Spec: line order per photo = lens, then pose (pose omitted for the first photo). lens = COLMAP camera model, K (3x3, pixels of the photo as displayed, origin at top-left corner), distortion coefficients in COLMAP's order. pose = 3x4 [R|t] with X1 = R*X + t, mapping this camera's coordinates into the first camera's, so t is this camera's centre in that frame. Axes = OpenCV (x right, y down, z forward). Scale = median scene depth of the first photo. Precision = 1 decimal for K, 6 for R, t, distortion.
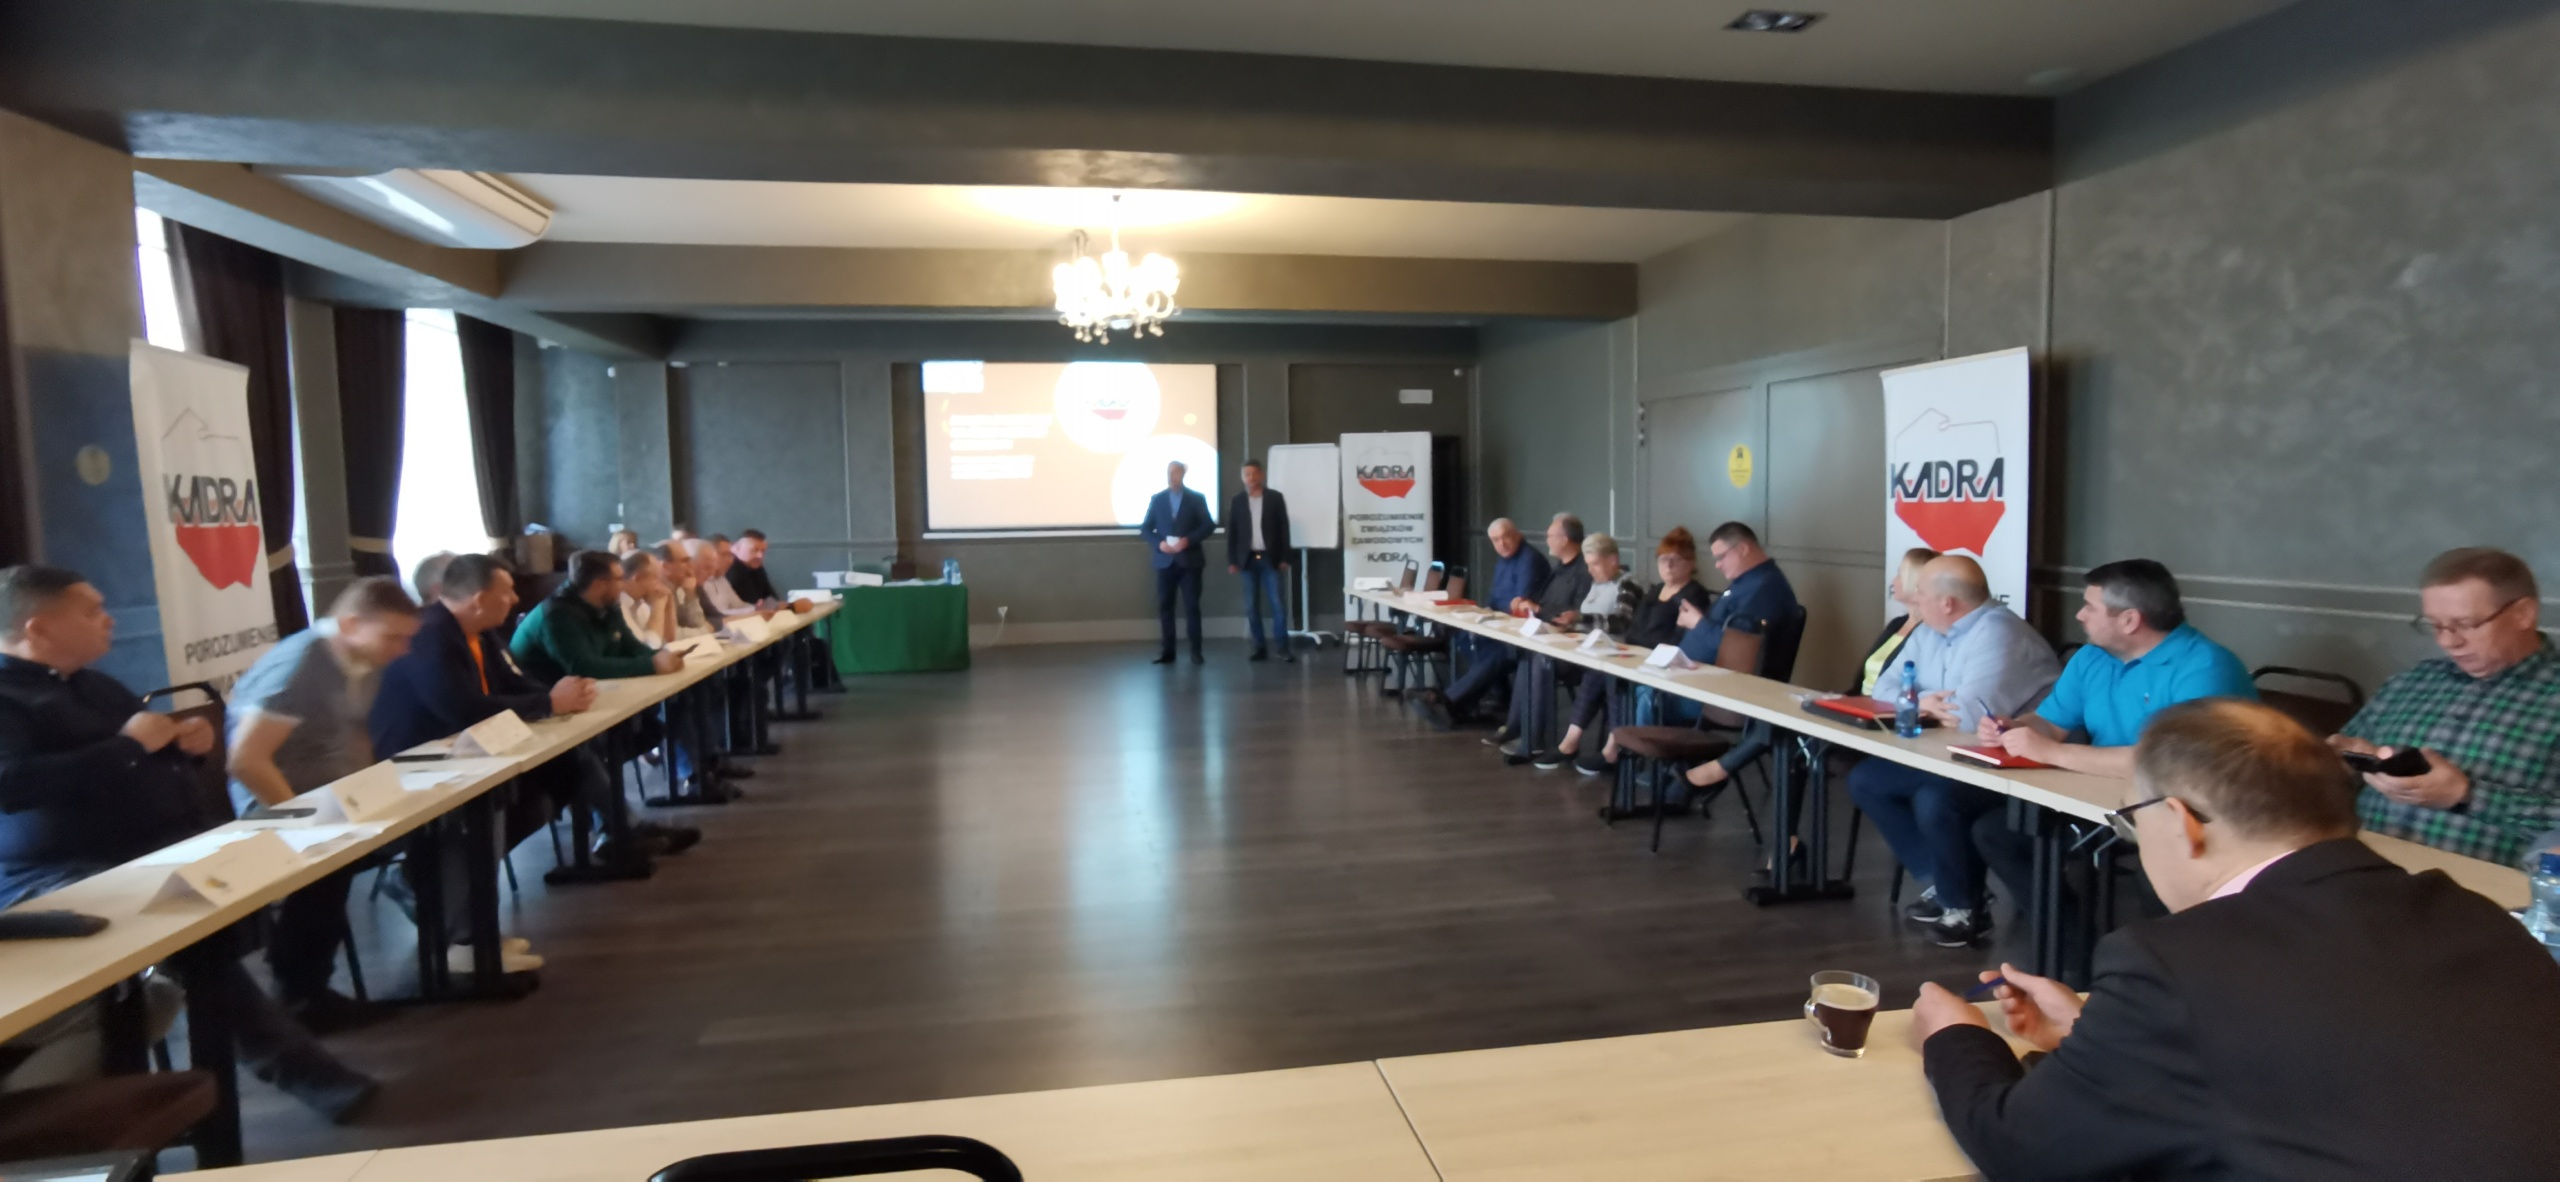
lens RADIAL K [[1260.2, 0, 1253.1], [0, 1260.2, 585.1], [0, 0, 1]] dist [-0.001938, 0.020431]
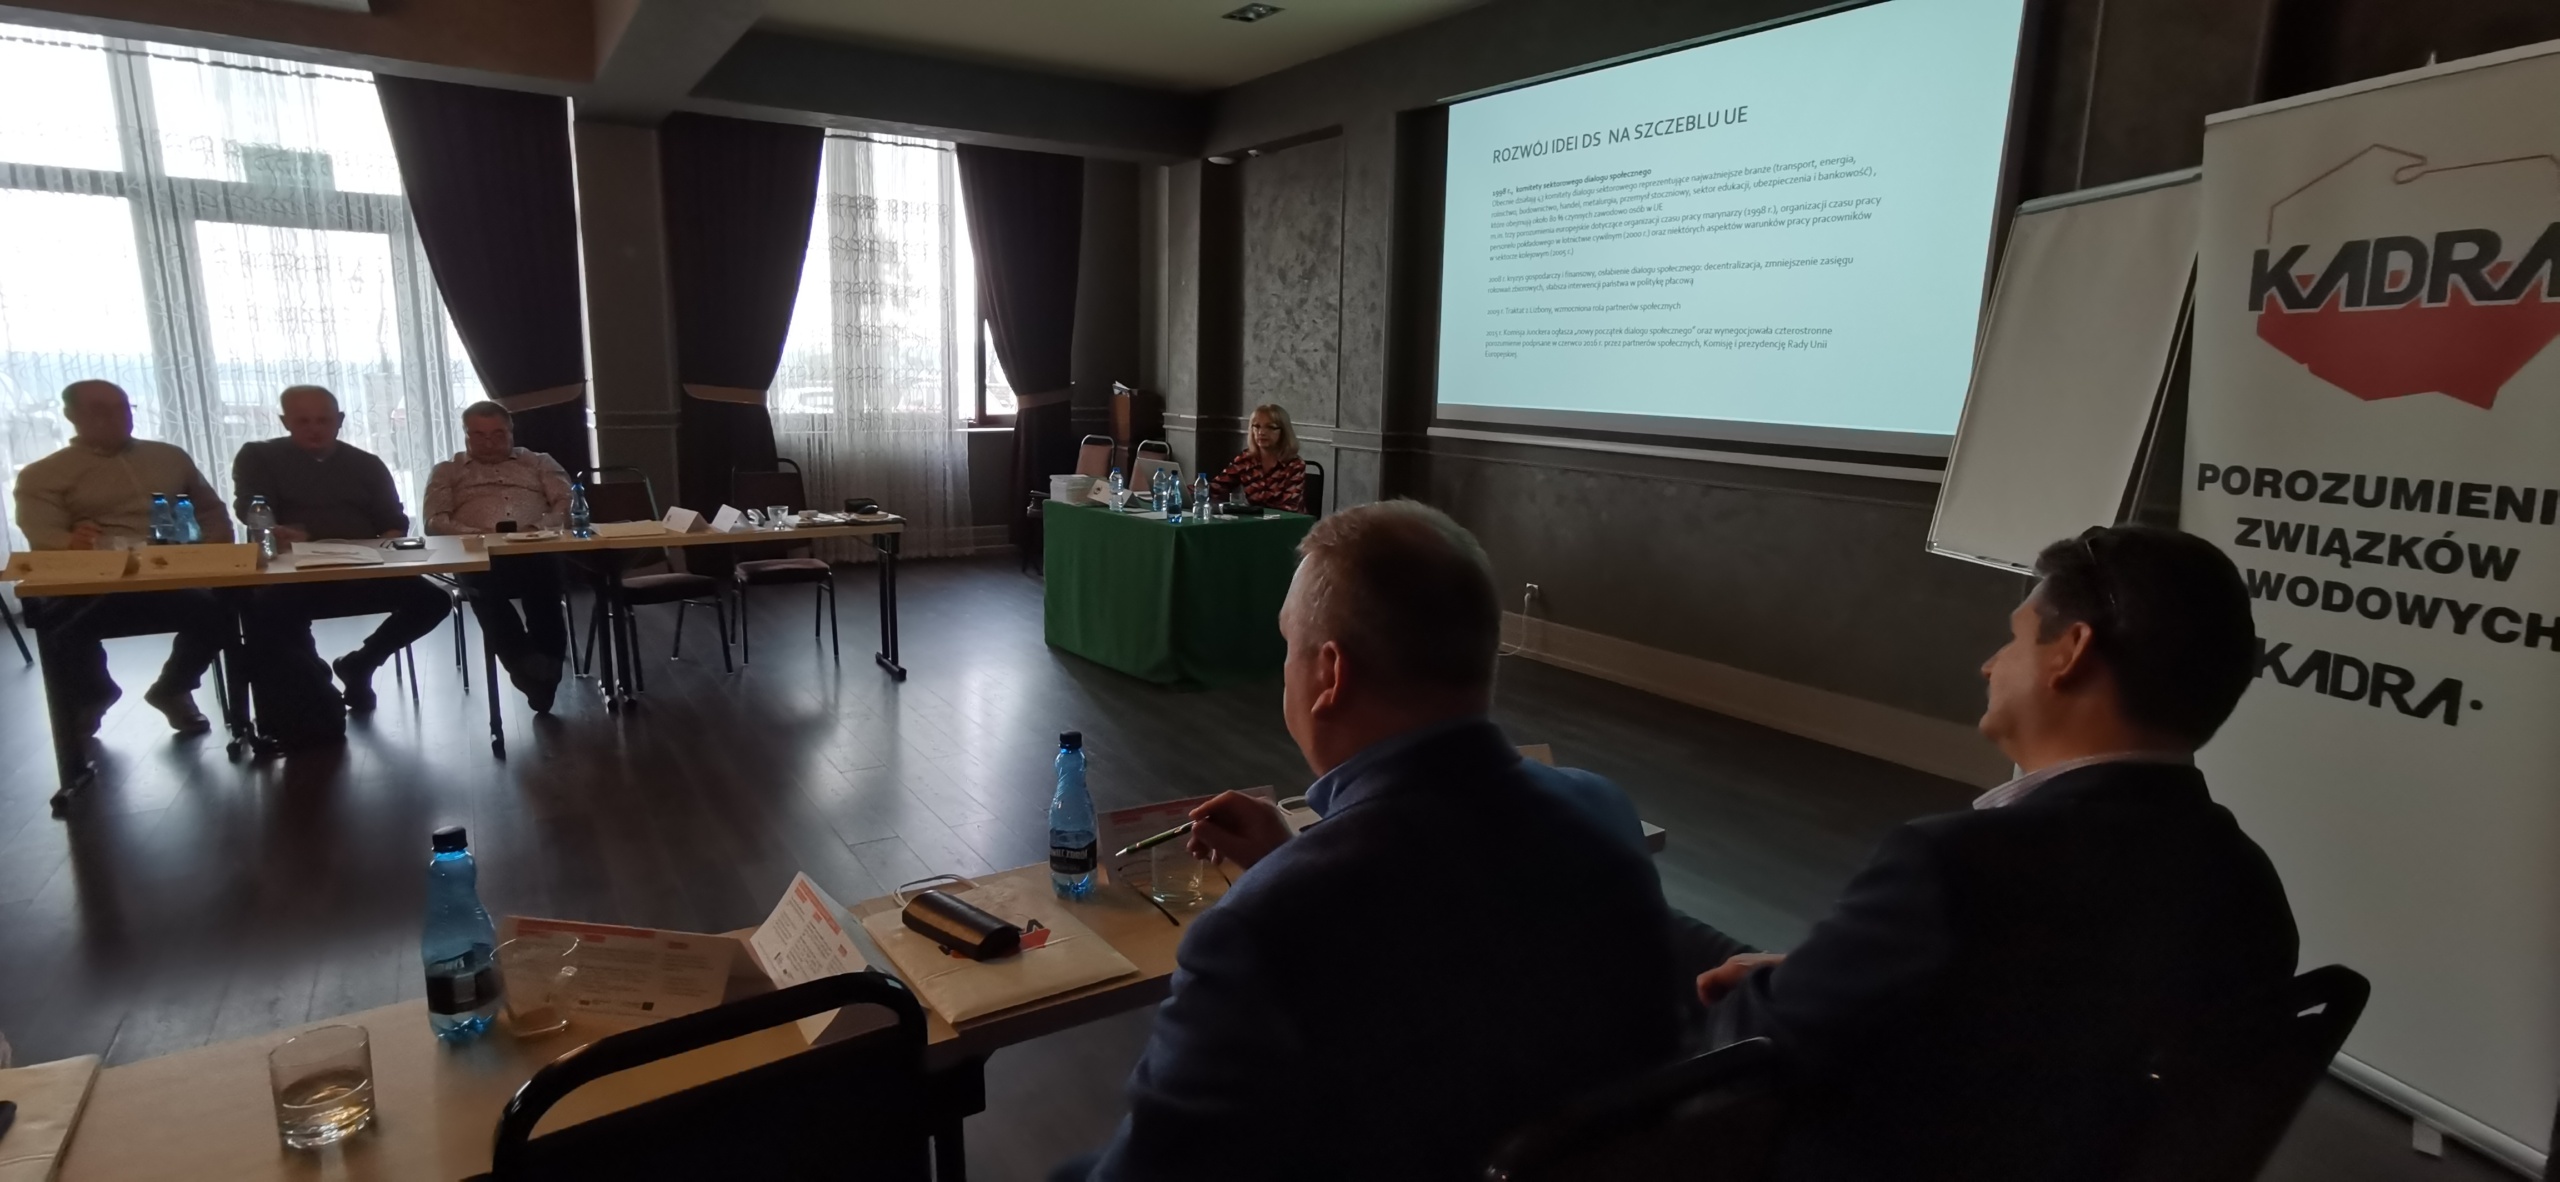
lens RADIAL K [[1229.4, 0, 1227.0], [0, 1229.4, 588.2], [0, 0, 1]] dist [-0.044164, 0.026039]
pose [[0.376023, 0.187095, -0.907525, 0.403189], [-0.093954, 0.982054, 0.163531, -0.097422], [0.921835, 0.023775, 0.386853, 1.373198]]
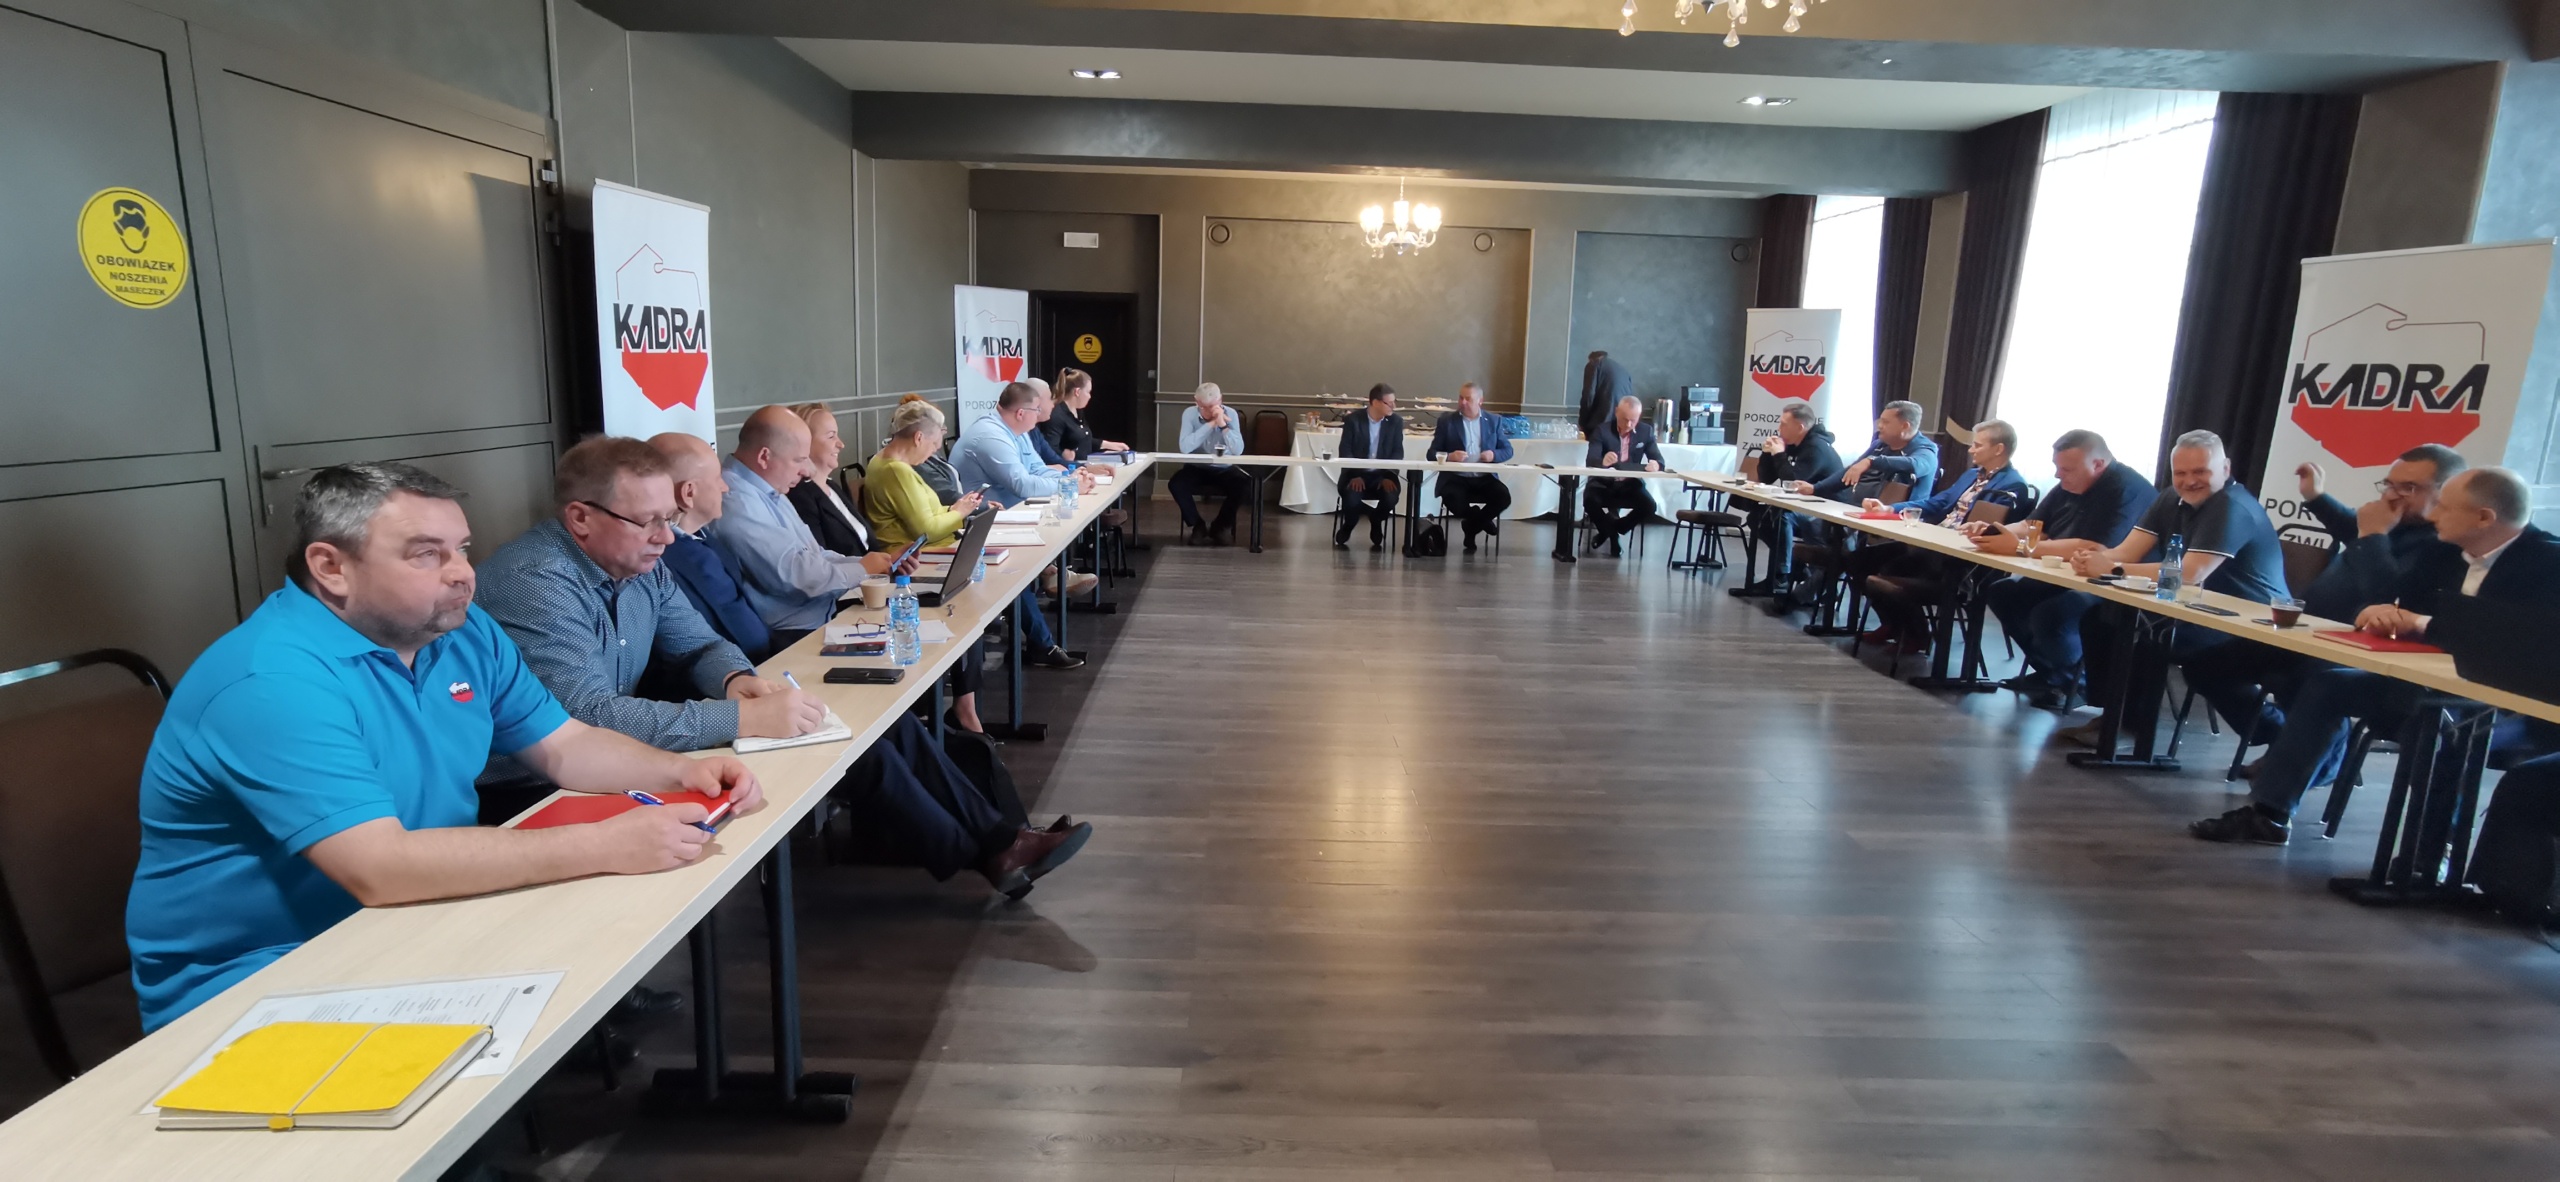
lens RADIAL K [[1233.0, 0, 1280.0], [0, 1233.0, 591.0], [0, 0, 1]] dist [-0.050229, 0.042147]
pose [[-0.988475, -0.048194, 0.143509, -0.025323], [-0.011013, 0.968353, 0.249342, -0.116046], [-0.150984, 0.244888, -0.957723, 1.700656]]
